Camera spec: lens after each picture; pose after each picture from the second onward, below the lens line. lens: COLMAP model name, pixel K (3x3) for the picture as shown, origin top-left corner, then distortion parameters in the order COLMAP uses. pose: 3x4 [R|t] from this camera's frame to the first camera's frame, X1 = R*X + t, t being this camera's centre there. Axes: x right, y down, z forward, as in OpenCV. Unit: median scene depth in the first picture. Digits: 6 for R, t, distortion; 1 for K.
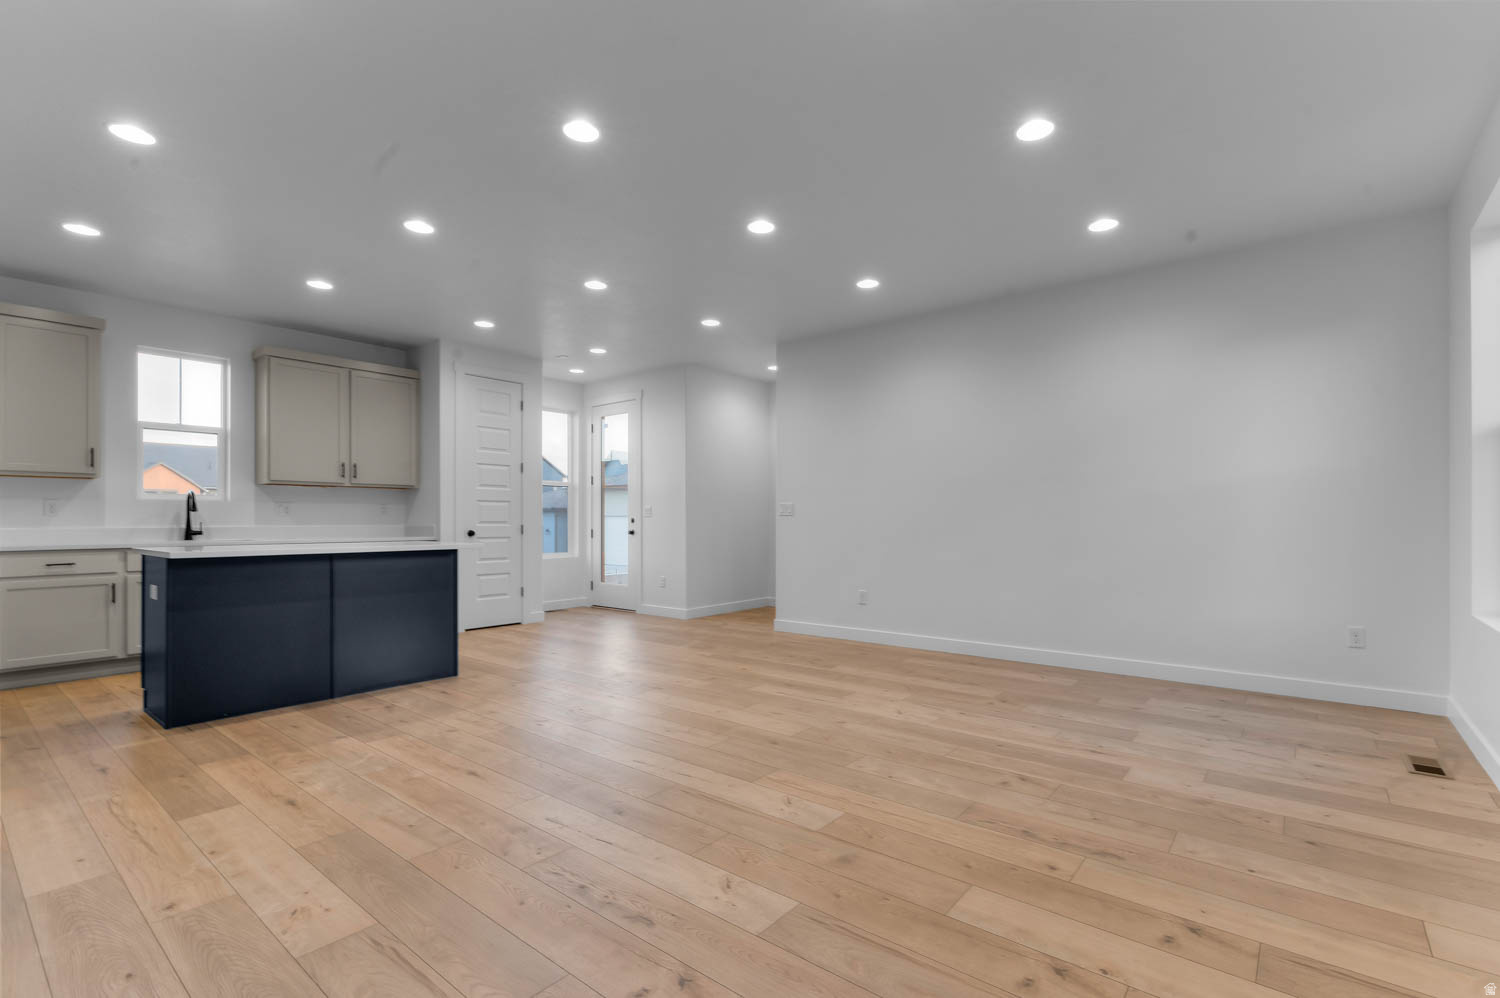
lens RADIAL K [[669.5, 0, 749.6], [0, 669.5, 518.4], [0, 0, 1]] dist [0.001724, -0.000439]
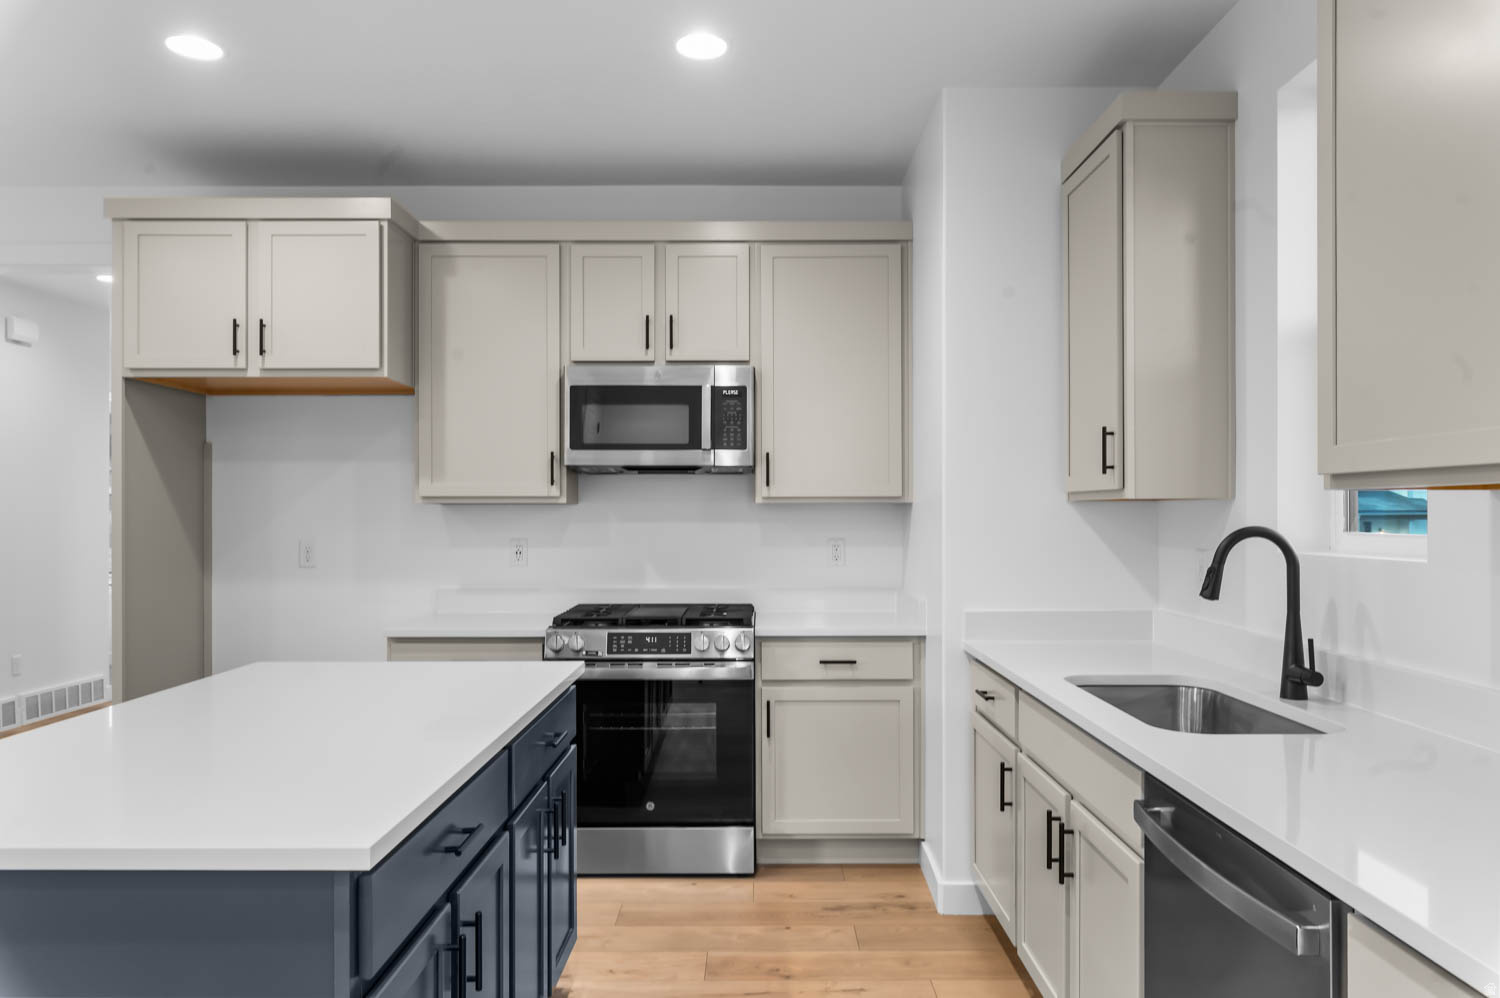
lens RADIAL K [[1026.9, 0, 759.8], [0, 1026.9, 510.8], [0, 0, 1]] dist [0.007491, 0.004297]
pose [[-0.770529, 0.002398, -0.637401, -0.437704], [0.004859, 0.999986, -0.002112, -0.055666], [0.637387, -0.004724, -0.770530, 1.390709]]
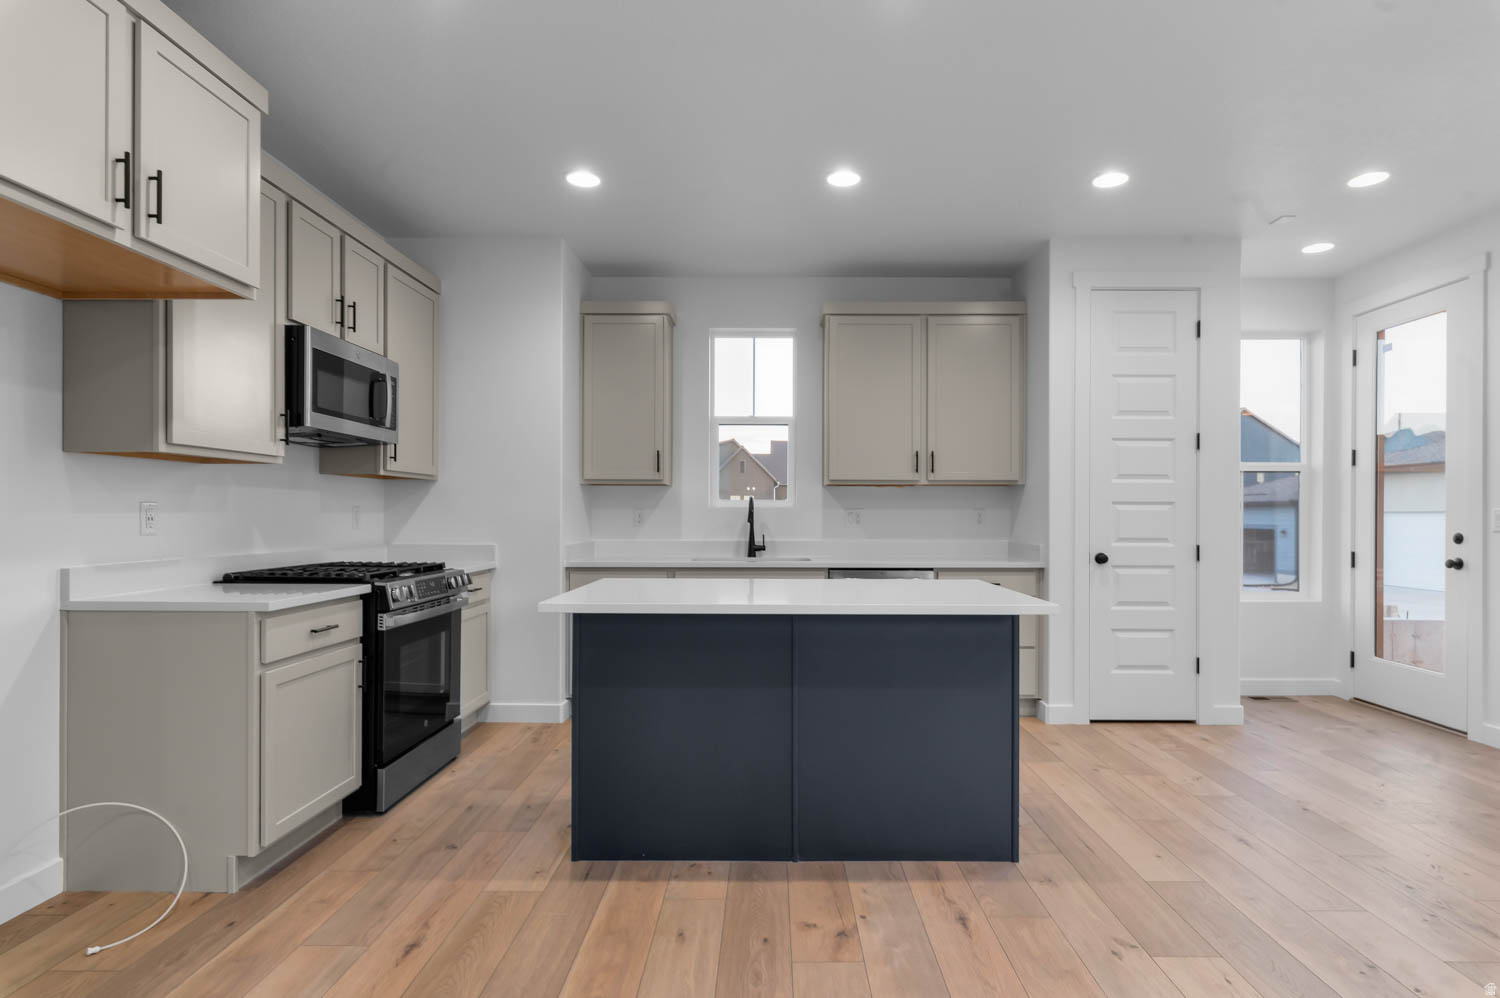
lens RADIAL K [[766.9, 0, 779.0], [0, 766.9, 515.2], [0, 0, 1]] dist [0.002667, -0.001316]
pose [[0.638915, 0.003334, -0.769270, -0.111186], [-0.001185, 0.999994, 0.003350, -0.024759], [0.769276, -0.001228, 0.638915, 0.497070]]
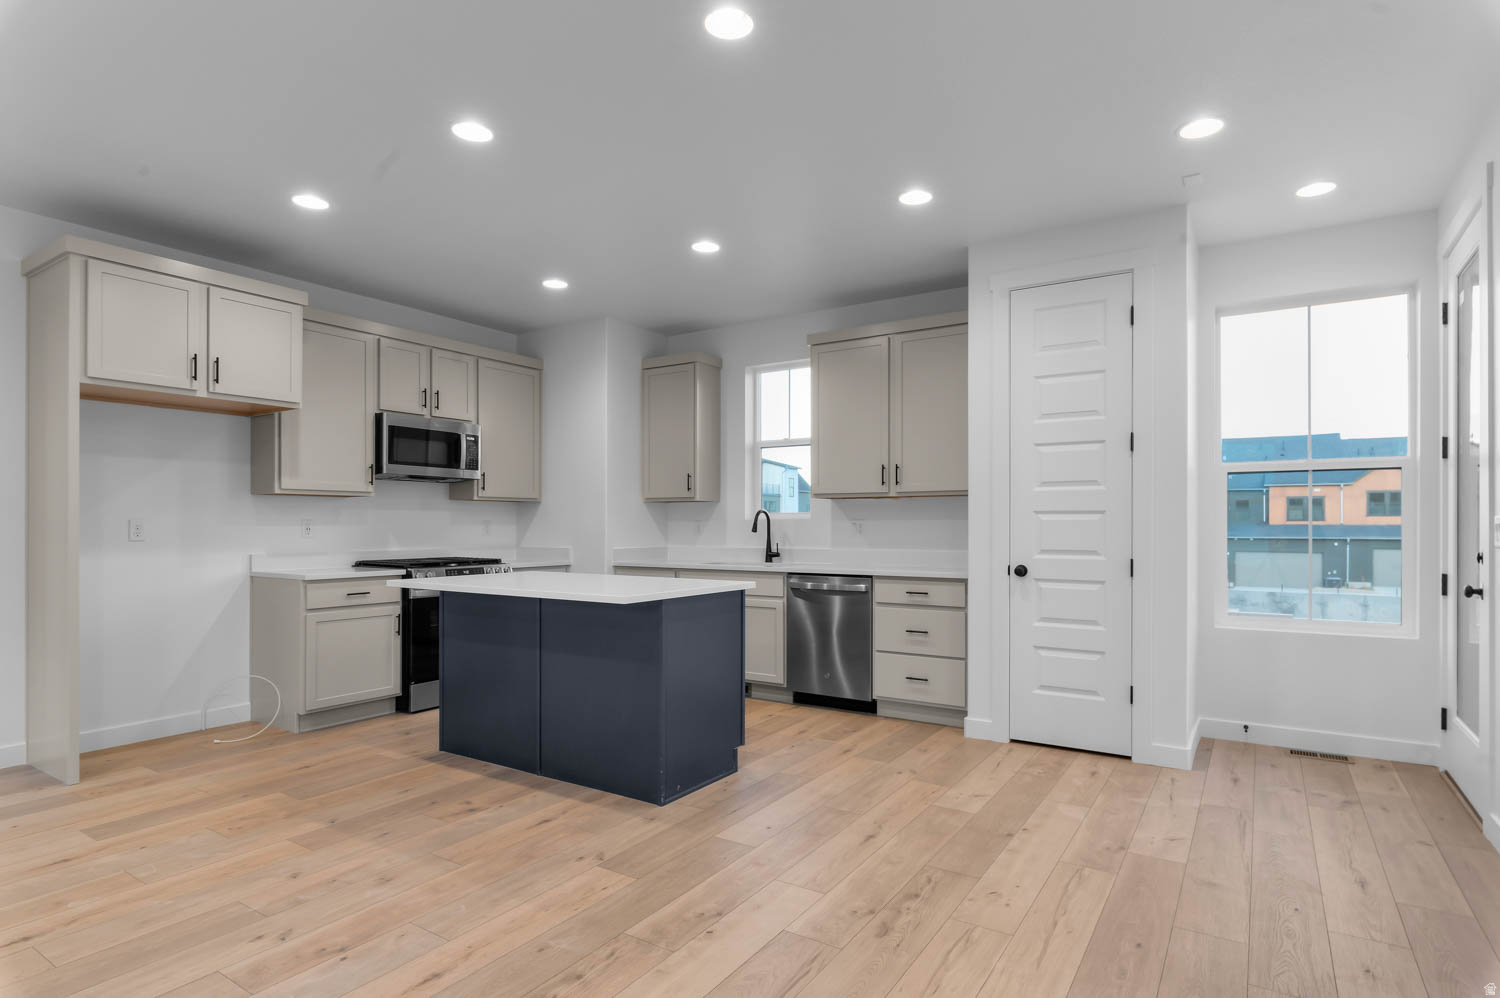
lens RADIAL K [[778.0, 0, 774.8], [0, 778.0, 522.6], [0, 0, 1]] dist [0.001275, -0.002219]
pose [[0.130501, -0.000308, -0.991448, 0.287695], [0.003043, 0.999995, 0.000090, -0.026507], [0.991443, -0.003029, 0.130501, 1.007263]]
